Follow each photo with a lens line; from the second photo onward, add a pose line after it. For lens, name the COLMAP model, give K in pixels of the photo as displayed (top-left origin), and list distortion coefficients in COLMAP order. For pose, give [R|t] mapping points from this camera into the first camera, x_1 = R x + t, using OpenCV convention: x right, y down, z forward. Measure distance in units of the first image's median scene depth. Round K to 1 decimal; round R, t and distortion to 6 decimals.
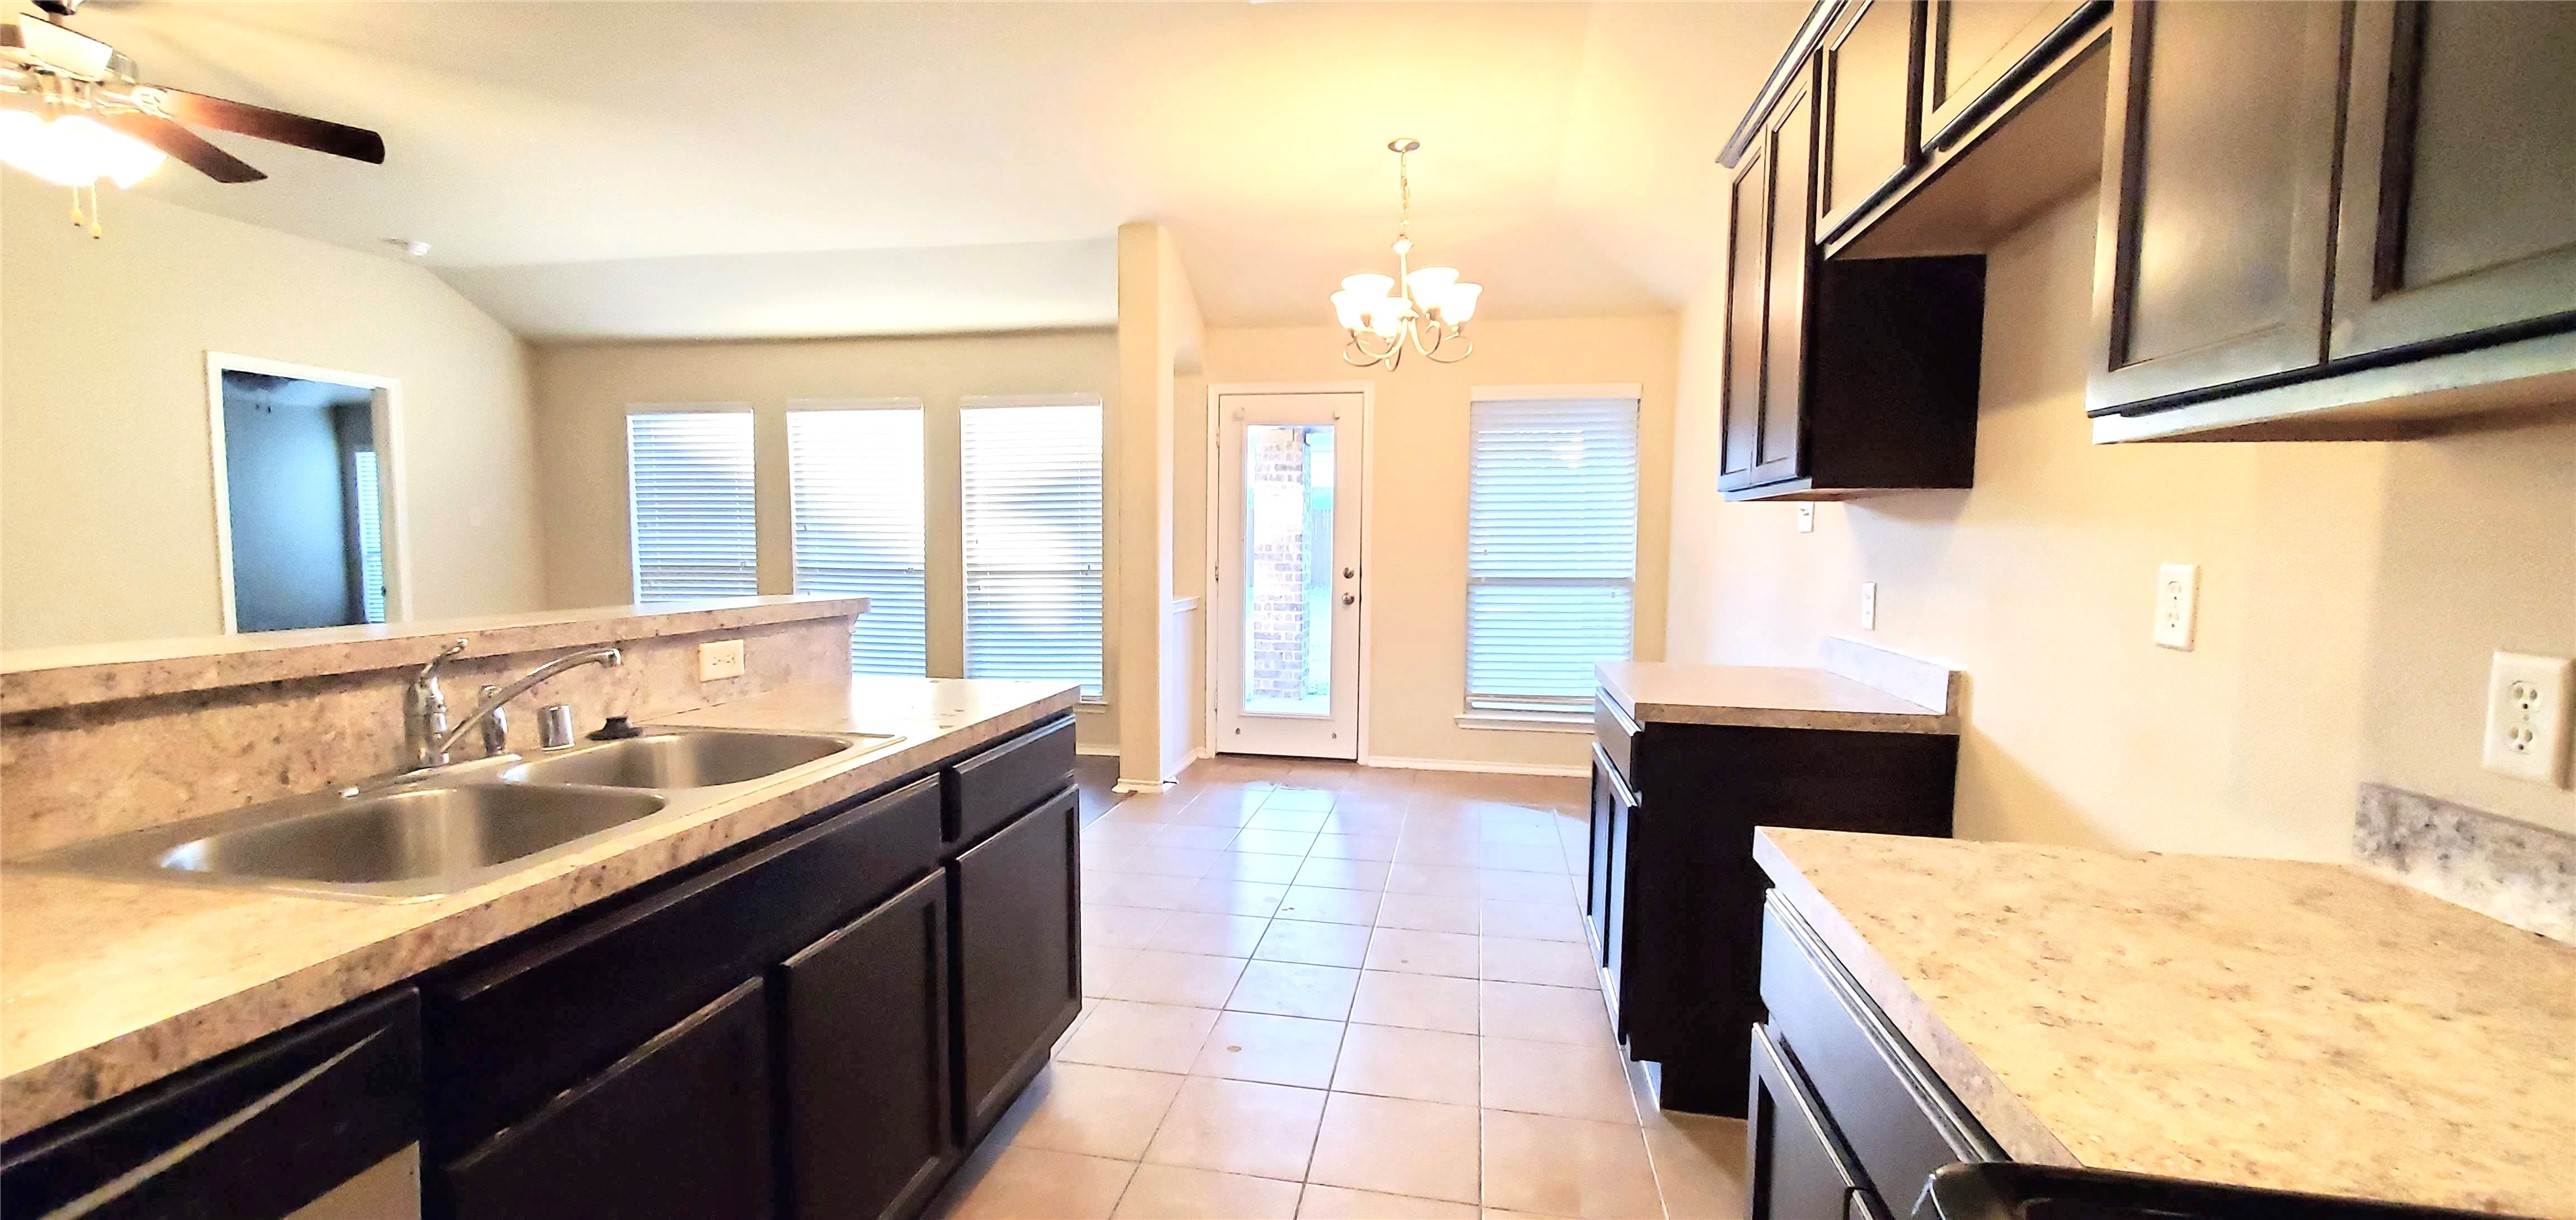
lens RADIAL K [[1017.7, 0, 1289.3], [0, 1017.7, 612.6], [0, 0, 1]] dist [-0.002789, -0.000511]
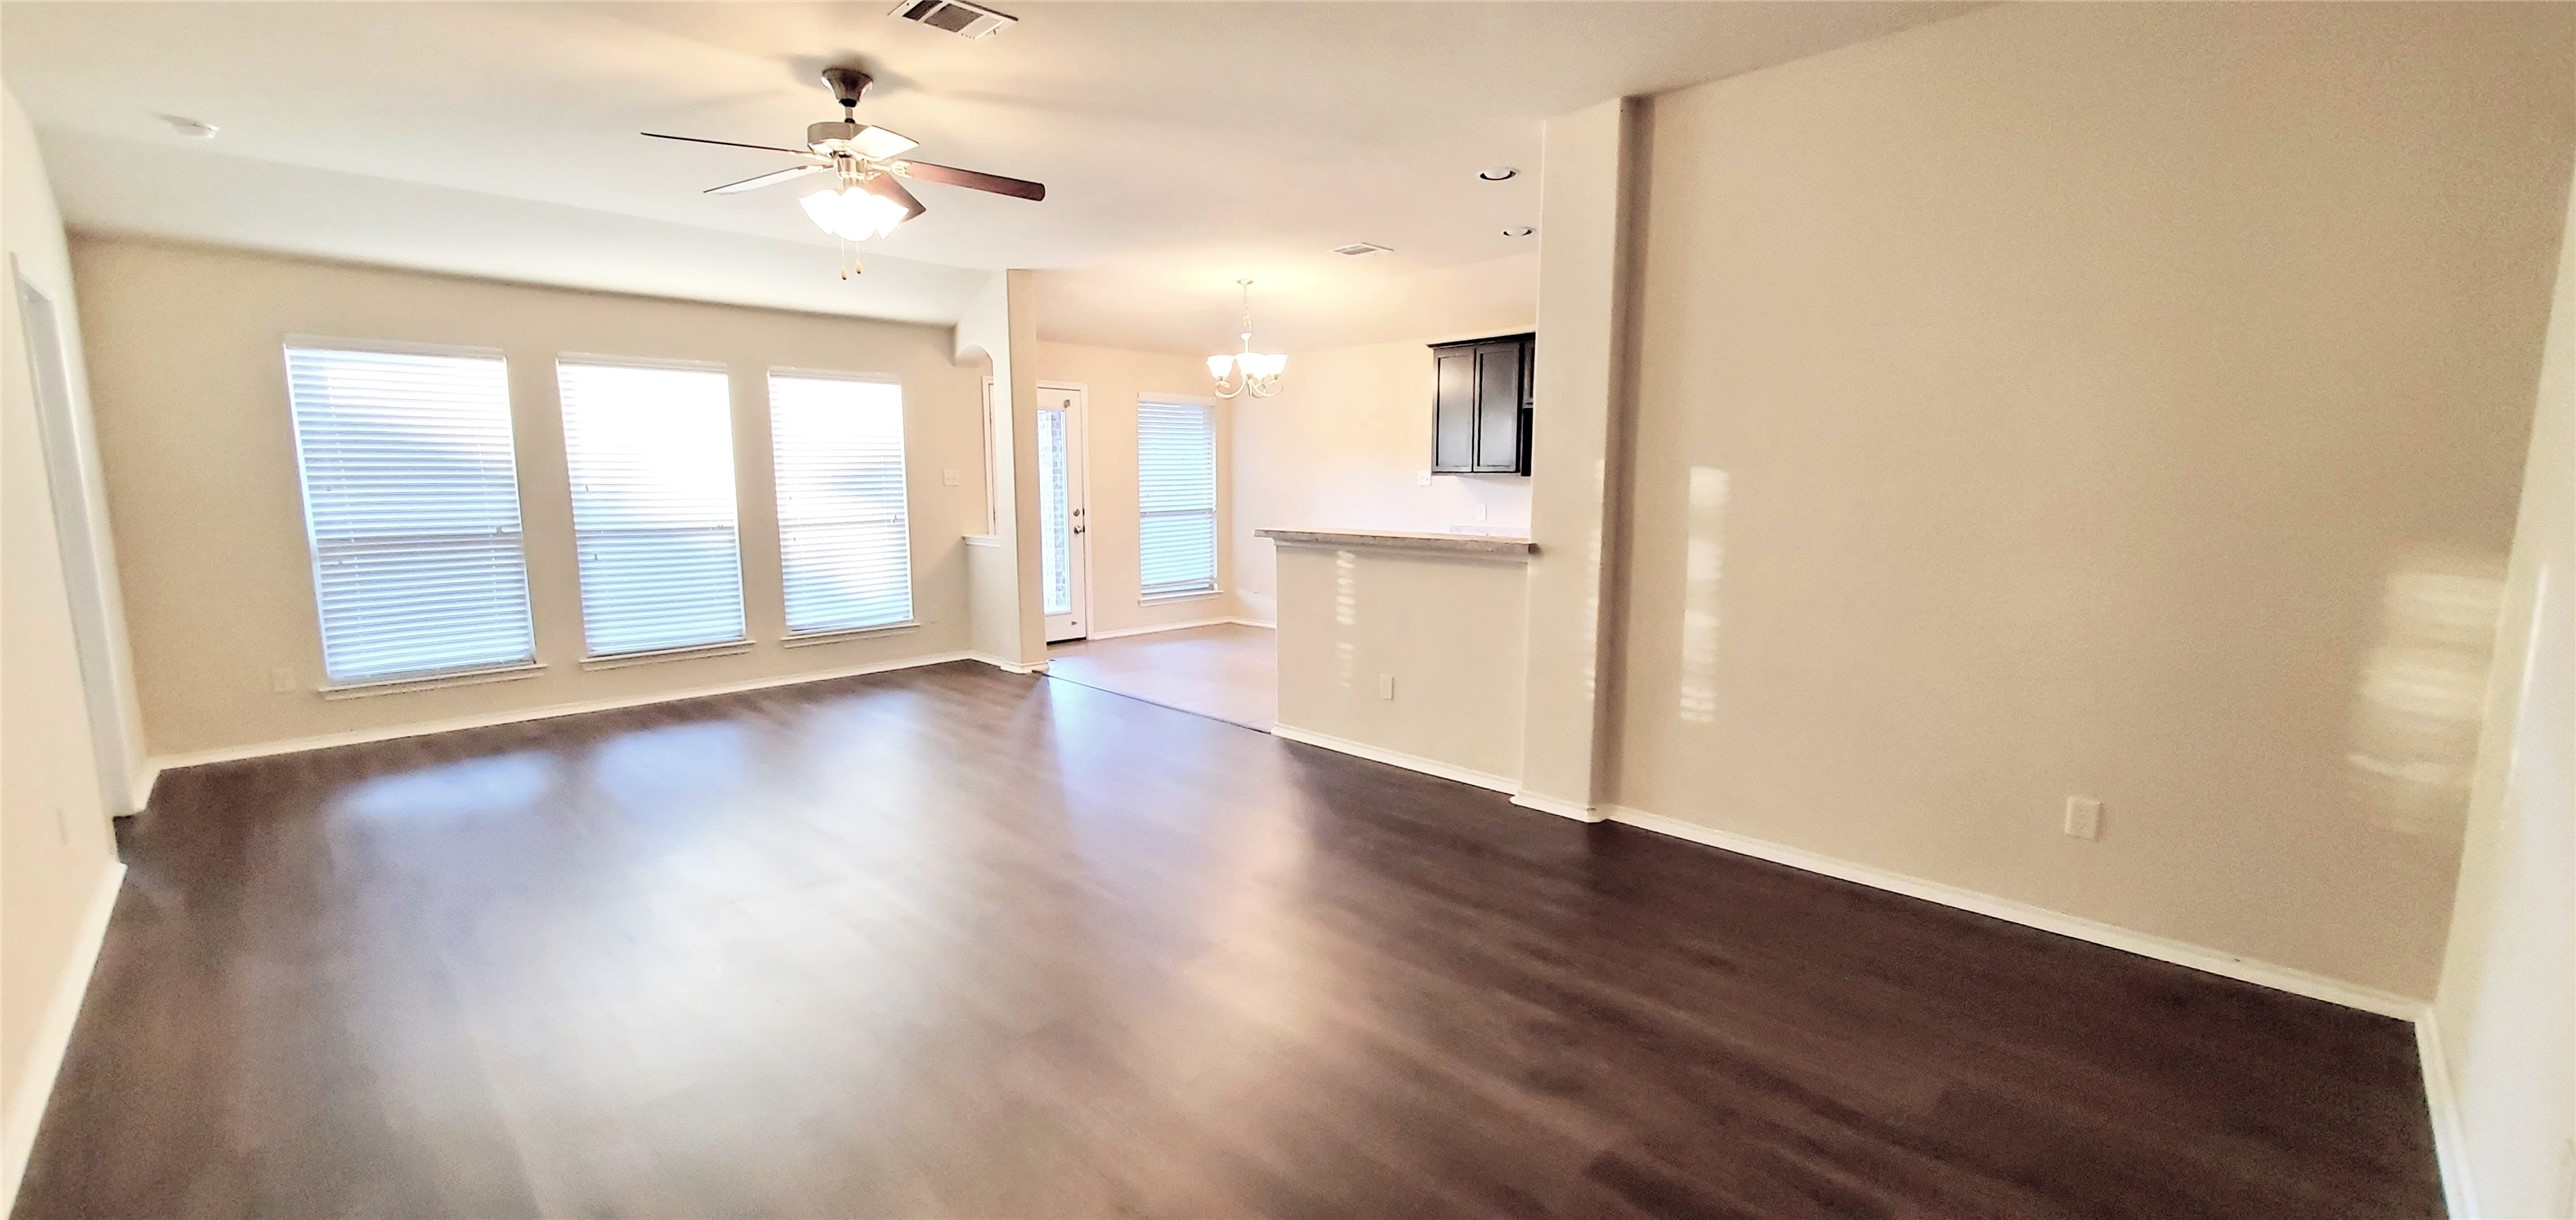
lens RADIAL K [[1017.7, 0, 1308.9], [0, 1017.7, 613.1], [0, 0, 1]] dist [-0.002789, -0.000511]
pose [[0.564096, -0.118175, 0.817209, -0.966873], [0.068104, 0.992992, 0.096585, -0.012809], [-0.822896, 0.001172, 0.568191, -0.118252]]
